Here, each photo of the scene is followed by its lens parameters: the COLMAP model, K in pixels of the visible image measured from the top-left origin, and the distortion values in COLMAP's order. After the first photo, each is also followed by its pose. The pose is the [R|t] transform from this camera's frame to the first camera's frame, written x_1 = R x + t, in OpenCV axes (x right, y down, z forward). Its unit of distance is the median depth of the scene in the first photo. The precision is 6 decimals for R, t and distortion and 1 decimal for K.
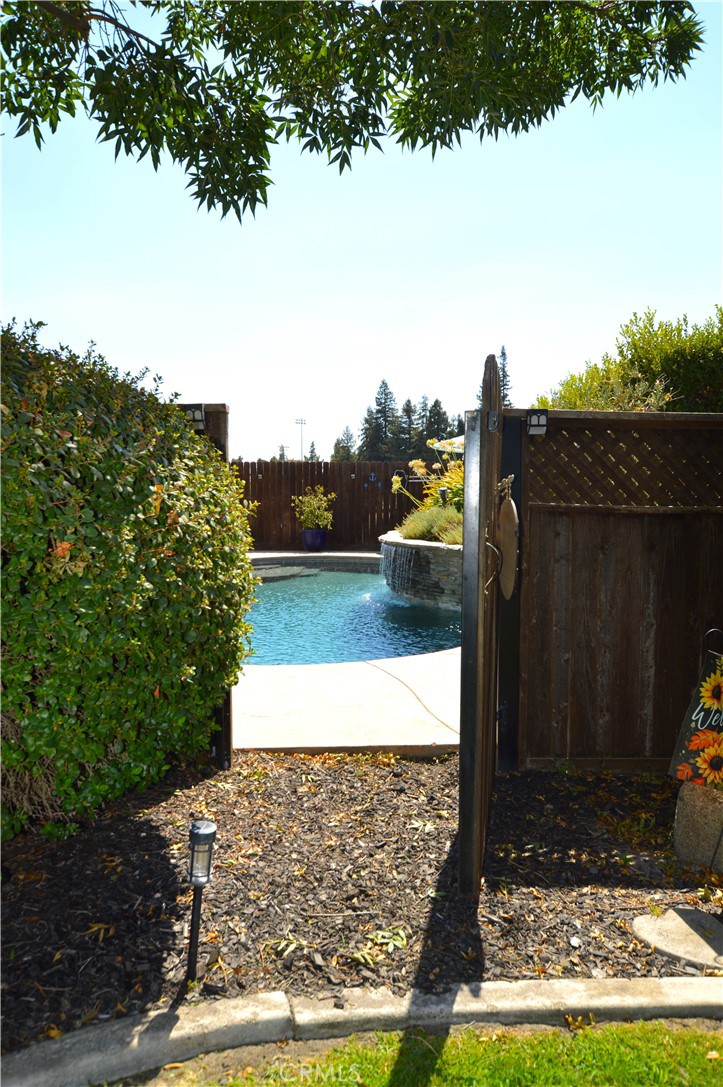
lens RADIAL K [[779.6, 0, 362.6], [0, 779.6, 544.8], [0, 0, 1]] dist [0.005505, 0.006177]
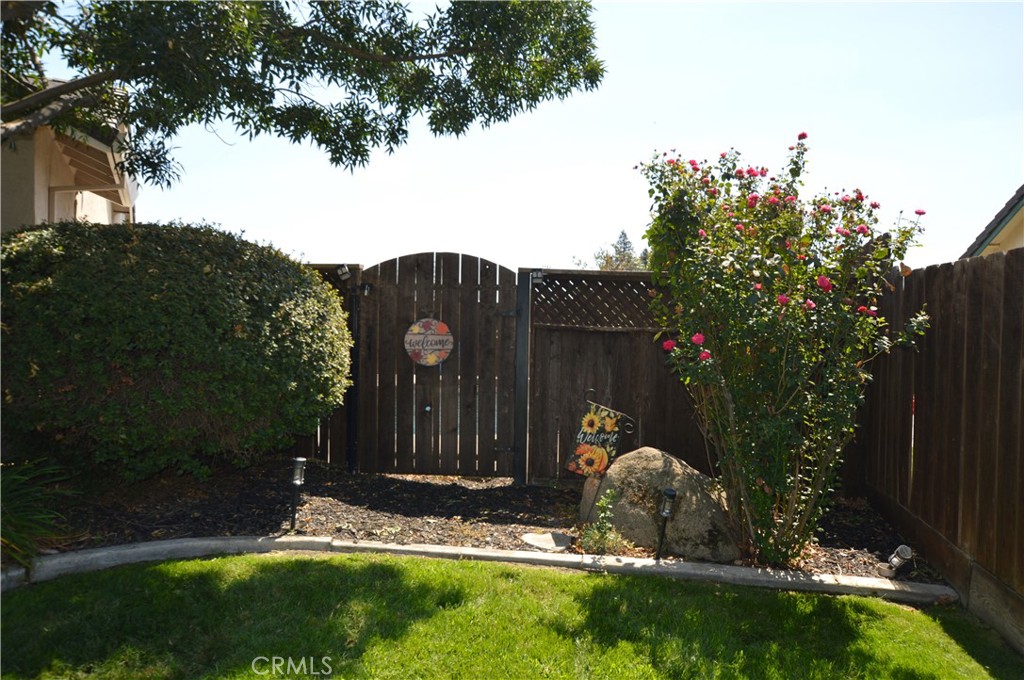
lens RADIAL K [[734.4, 0, 512.6], [0, 734.4, 340.5], [0, 0, 1]] dist [0.005505, 0.006177]
pose [[0.991599, 0.020733, -0.127676, 0.366817], [-0.028152, 0.998001, -0.056584, 0.072867], [0.126247, 0.059703, 0.990201, -0.563867]]
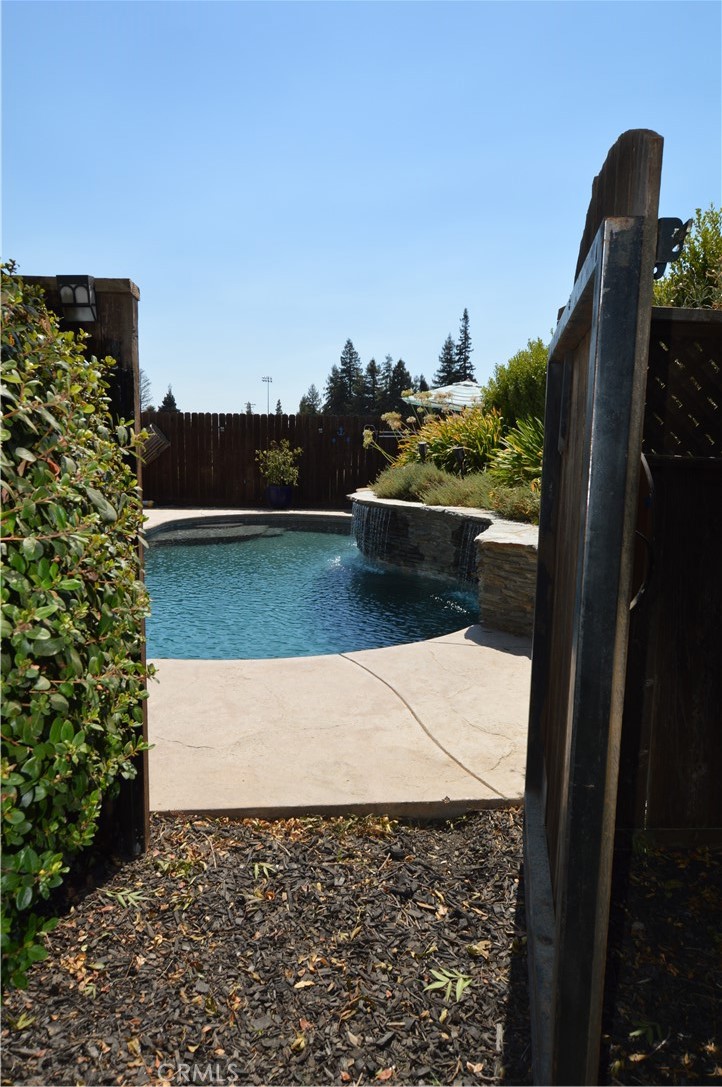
lens RADIAL K [[744.1, 0, 356.9], [0, 744.1, 546.7], [0, 0, 1]] dist [0.004305, 0.003604]
pose [[0.999070, 0.010660, 0.041788, -0.019407], [-0.013209, 0.998037, 0.061215, -0.009943], [-0.041053, -0.061710, 0.997249, 0.369250]]
